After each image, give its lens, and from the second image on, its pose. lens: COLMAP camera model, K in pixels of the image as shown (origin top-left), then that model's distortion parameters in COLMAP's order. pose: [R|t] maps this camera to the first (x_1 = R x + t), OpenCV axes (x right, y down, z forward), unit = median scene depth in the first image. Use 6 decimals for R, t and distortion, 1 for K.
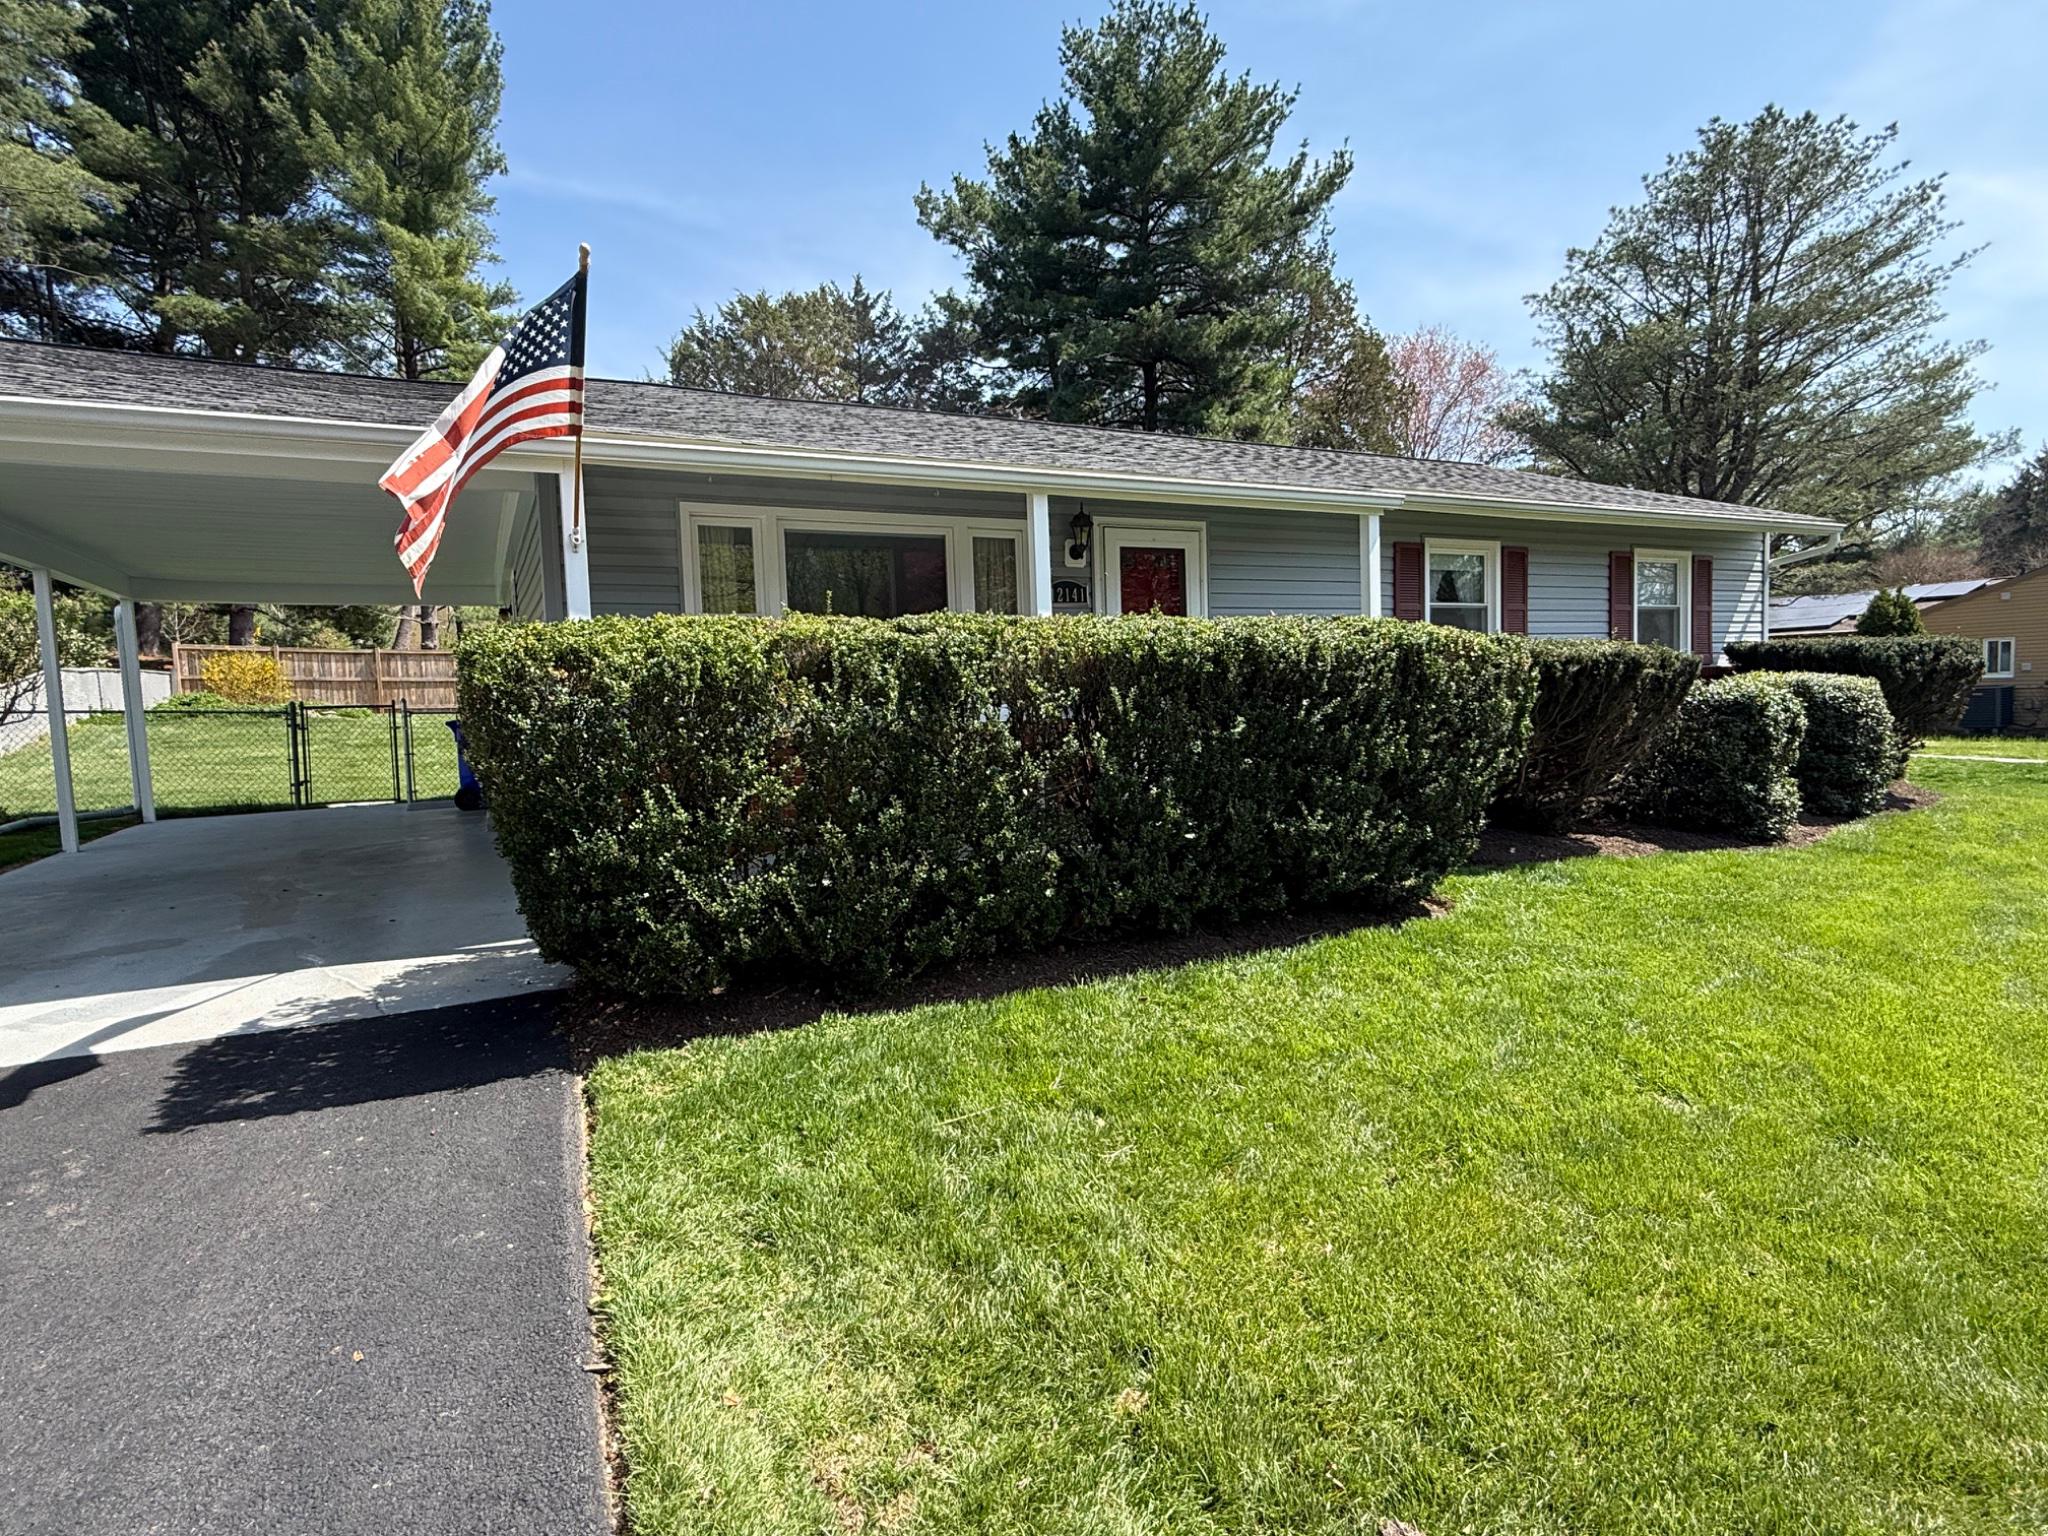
lens RADIAL K [[1080.5, 0, 1024.0], [0, 1080.5, 768.0], [0, 0, 1]] dist [0.002467, 0.013217]
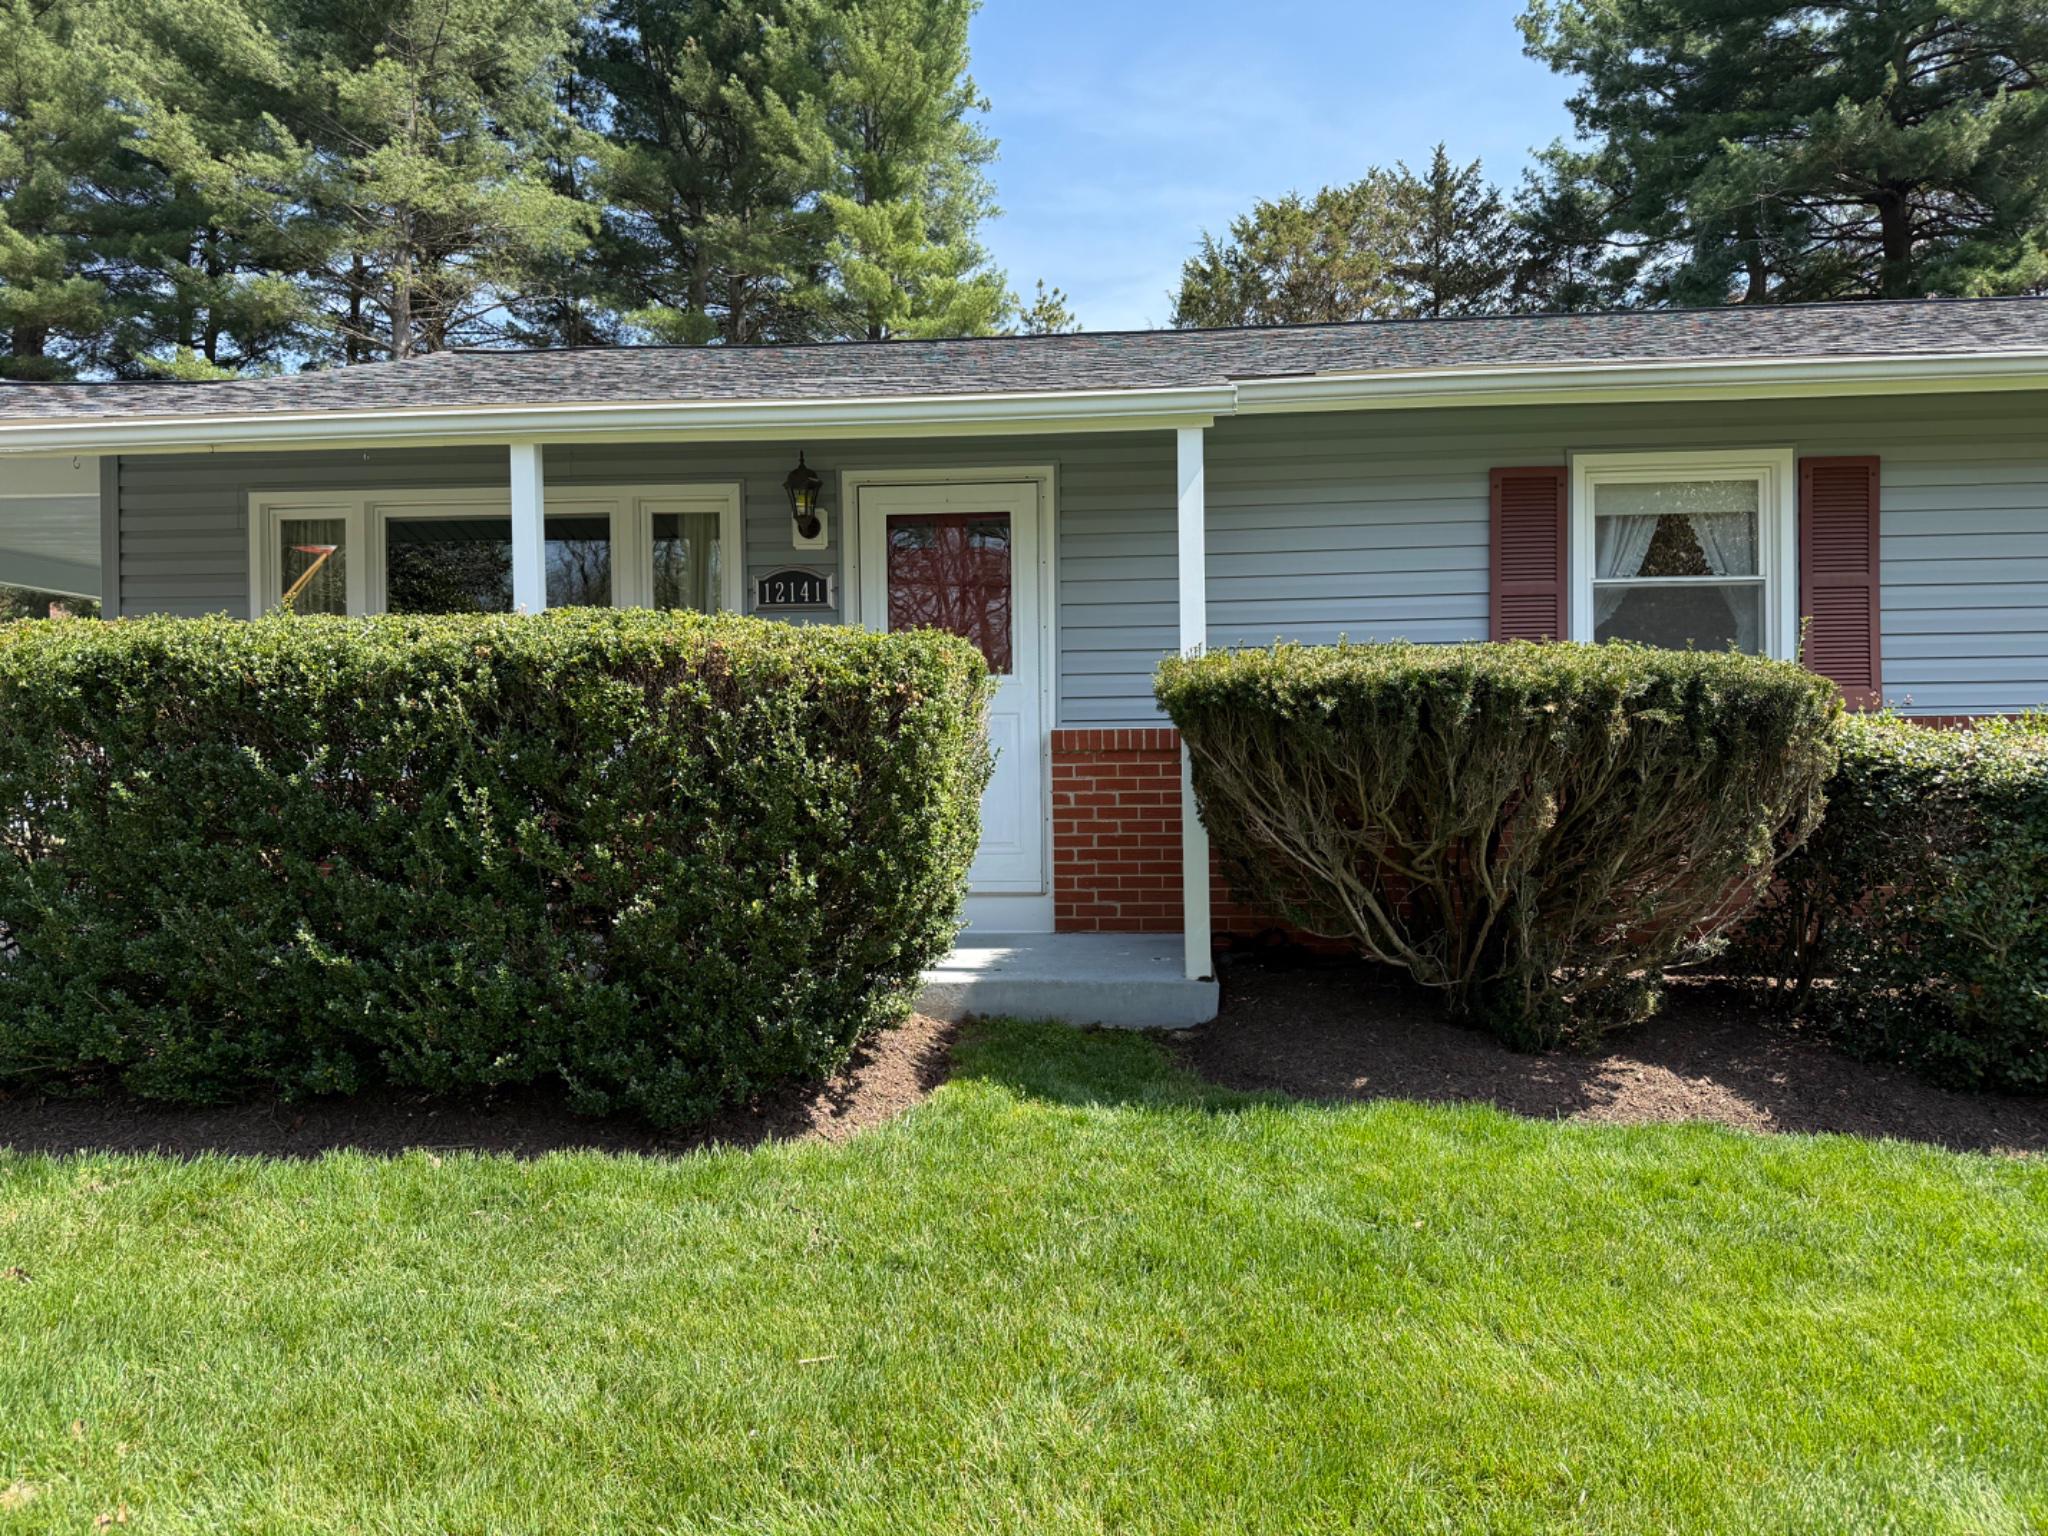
lens RADIAL K [[1450.8, 0, 1024.0], [0, 1450.8, 768.0], [0, 0, 1]] dist [0.049218, -0.003046]
pose [[0.867539, 0.023747, -0.496803, 0.156447], [-0.045438, 0.998467, -0.031620, -0.007470], [0.495290, 0.050006, 0.867287, 0.075975]]
